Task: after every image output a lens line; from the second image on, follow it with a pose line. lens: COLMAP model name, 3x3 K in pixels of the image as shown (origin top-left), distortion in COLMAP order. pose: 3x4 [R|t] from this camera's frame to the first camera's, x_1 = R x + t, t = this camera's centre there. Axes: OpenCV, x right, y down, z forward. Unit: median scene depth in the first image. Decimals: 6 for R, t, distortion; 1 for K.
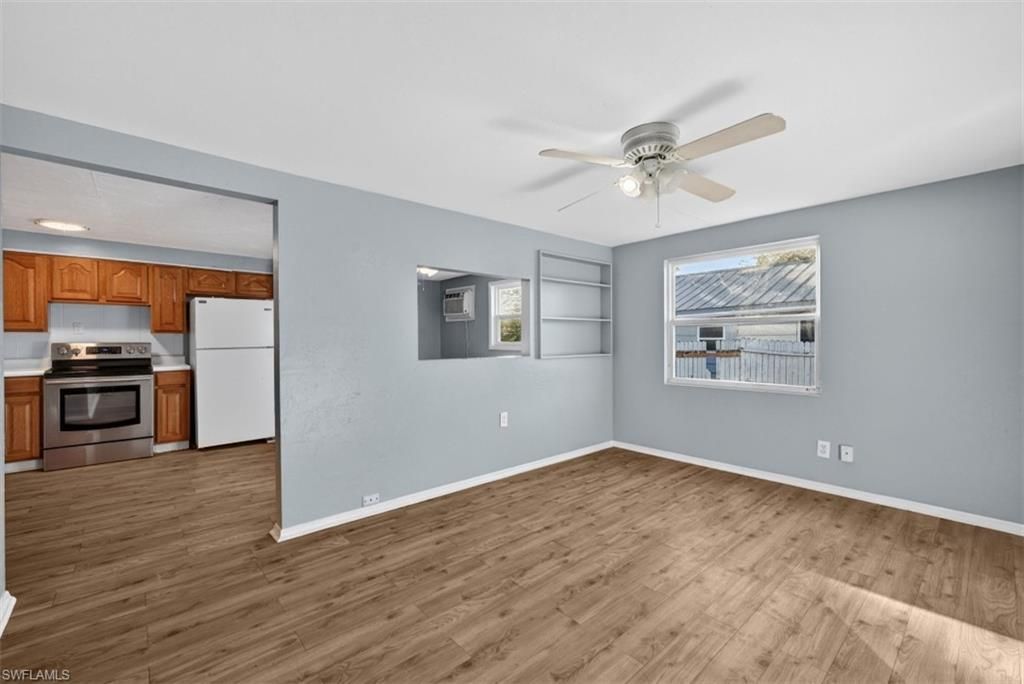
lens RADIAL K [[430.6, 0, 522.8], [0, 430.6, 345.7], [0, 0, 1]] dist [0.002397, 0.000093]
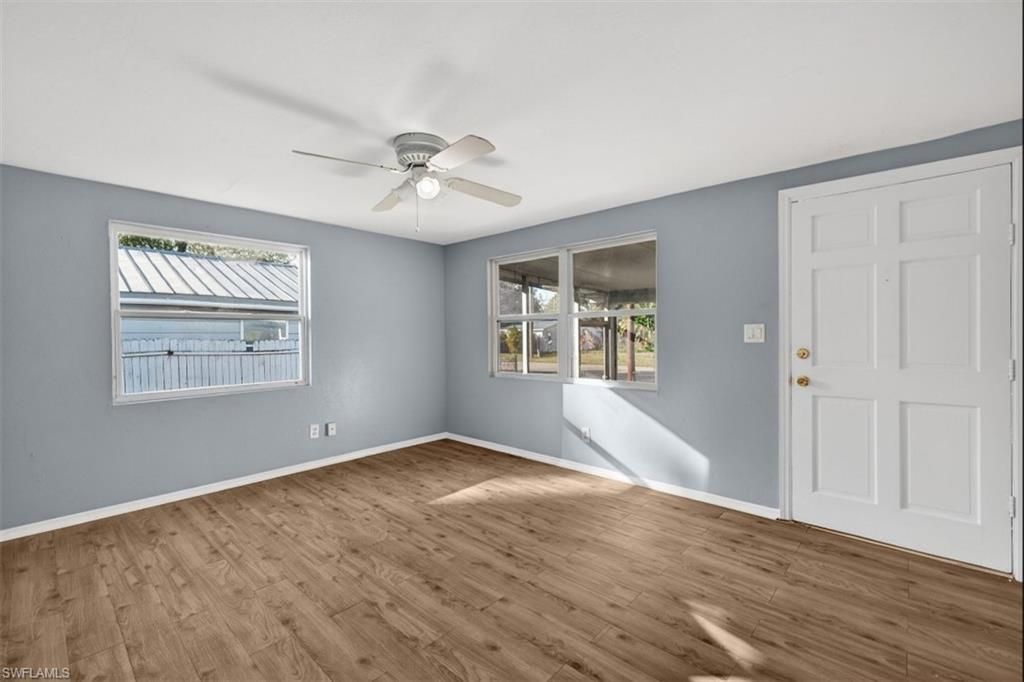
lens RADIAL K [[430.6, 0, 513.7], [0, 430.6, 336.4], [0, 0, 1]] dist [0.002397, 0.000093]
pose [[-0.089059, -0.000333, 0.996026, -0.613836], [0.024802, 0.999689, 0.002552, -0.006787], [-0.995718, 0.024931, -0.089023, 0.682242]]
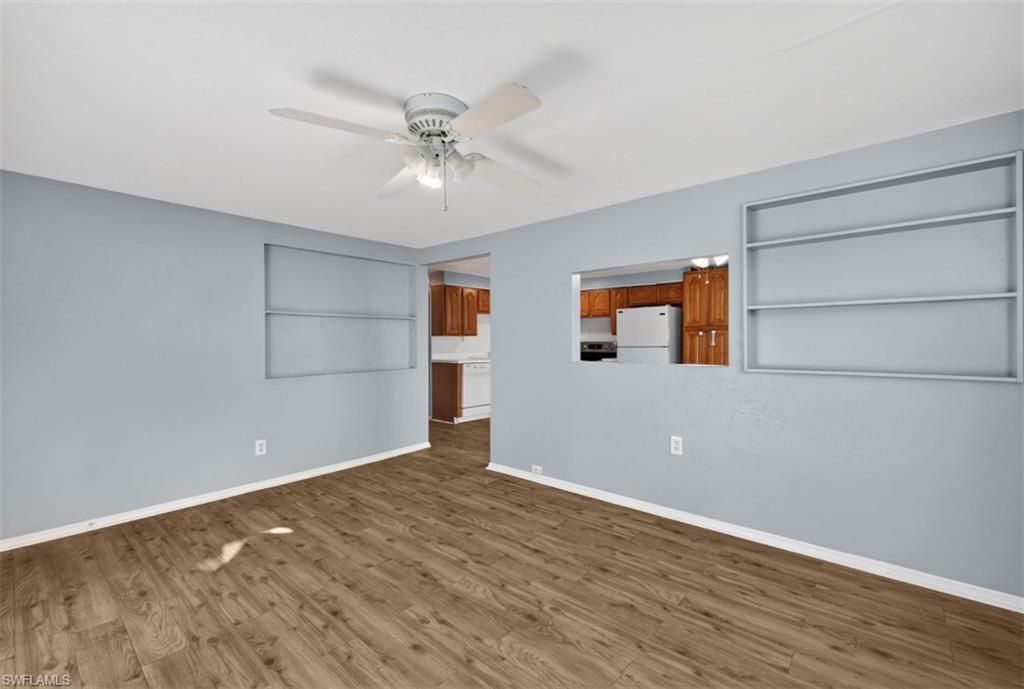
lens RADIAL K [[448.0, 0, 523.0], [0, 448.0, 340.7], [0, 0, 1]] dist [0.001214, -0.000080]
pose [[0.118597, 0.005019, -0.992930, 0.953473], [-0.015822, 0.999870, 0.003164, -0.018315], [0.992816, 0.015335, 0.118661, 0.830087]]
